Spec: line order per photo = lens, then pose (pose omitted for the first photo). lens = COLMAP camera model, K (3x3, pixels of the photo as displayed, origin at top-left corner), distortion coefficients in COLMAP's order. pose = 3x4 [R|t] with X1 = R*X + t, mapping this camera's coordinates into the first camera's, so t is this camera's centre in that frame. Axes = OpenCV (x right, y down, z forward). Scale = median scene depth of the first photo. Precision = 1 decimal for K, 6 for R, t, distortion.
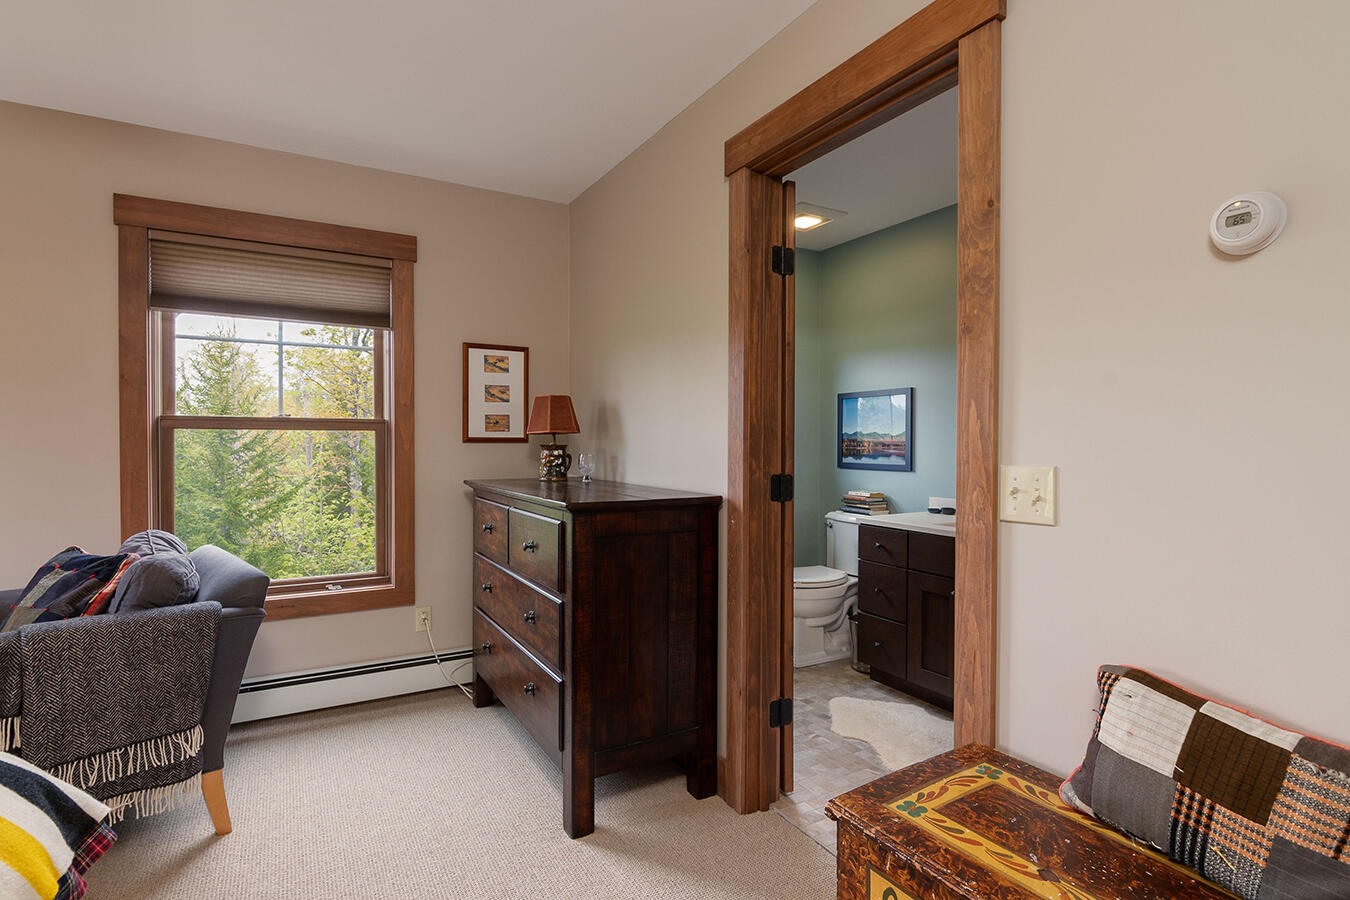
lens RADIAL K [[661.2, 0, 633.9], [0, 661.2, 451.1], [0, 0, 1]] dist [-0.006069, -0.000308]
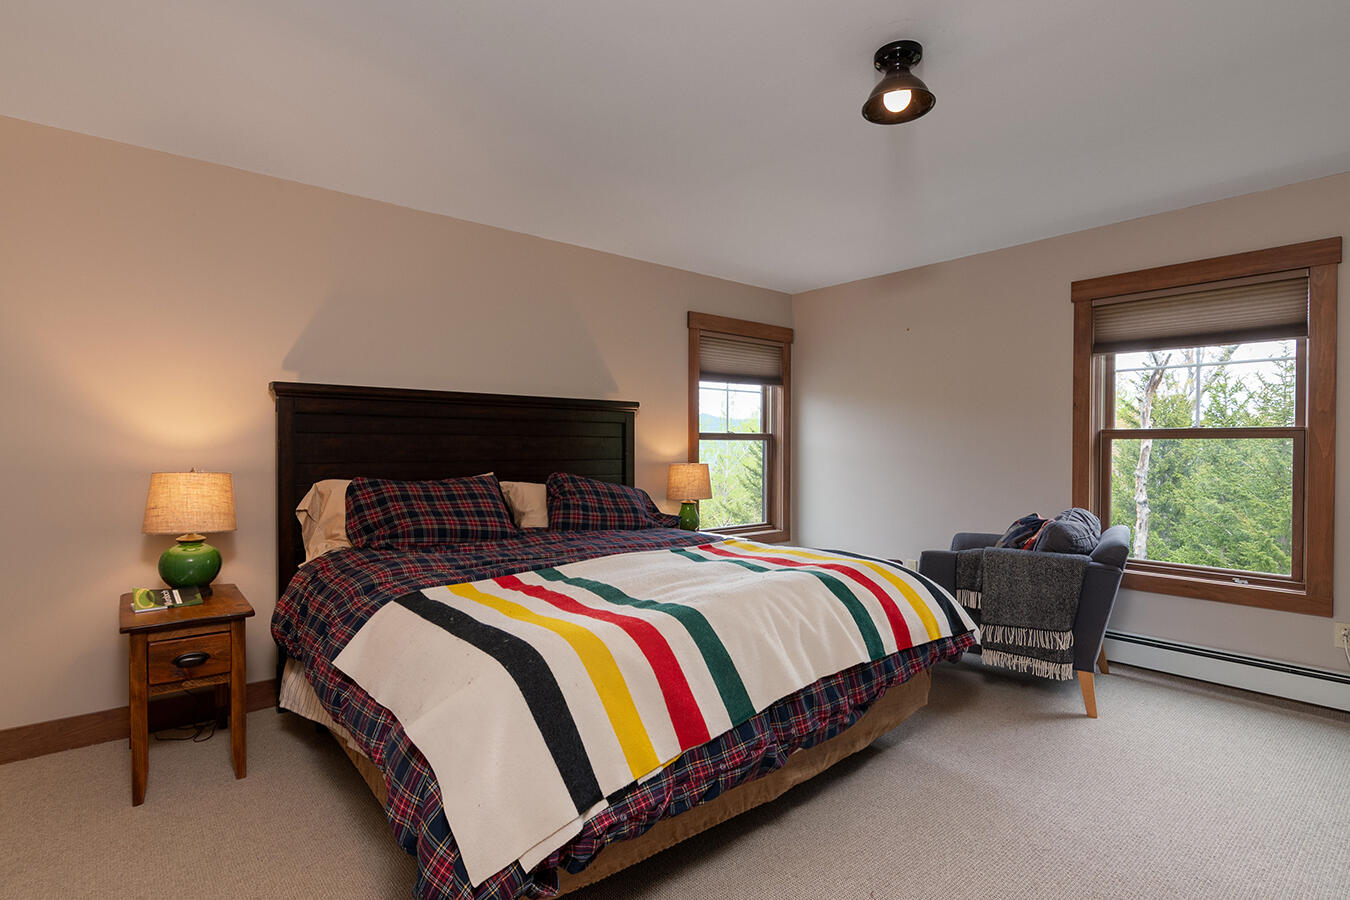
lens RADIAL K [[661.2, 0, 676.1], [0, 661.2, 449.7], [0, 0, 1]] dist [-0.006069, -0.000308]
pose [[0.178878, 0.003377, -0.983865, 0.494211], [-0.017472, 0.999847, 0.000255, 0.003392], [0.983716, 0.017145, 0.178910, -0.135213]]
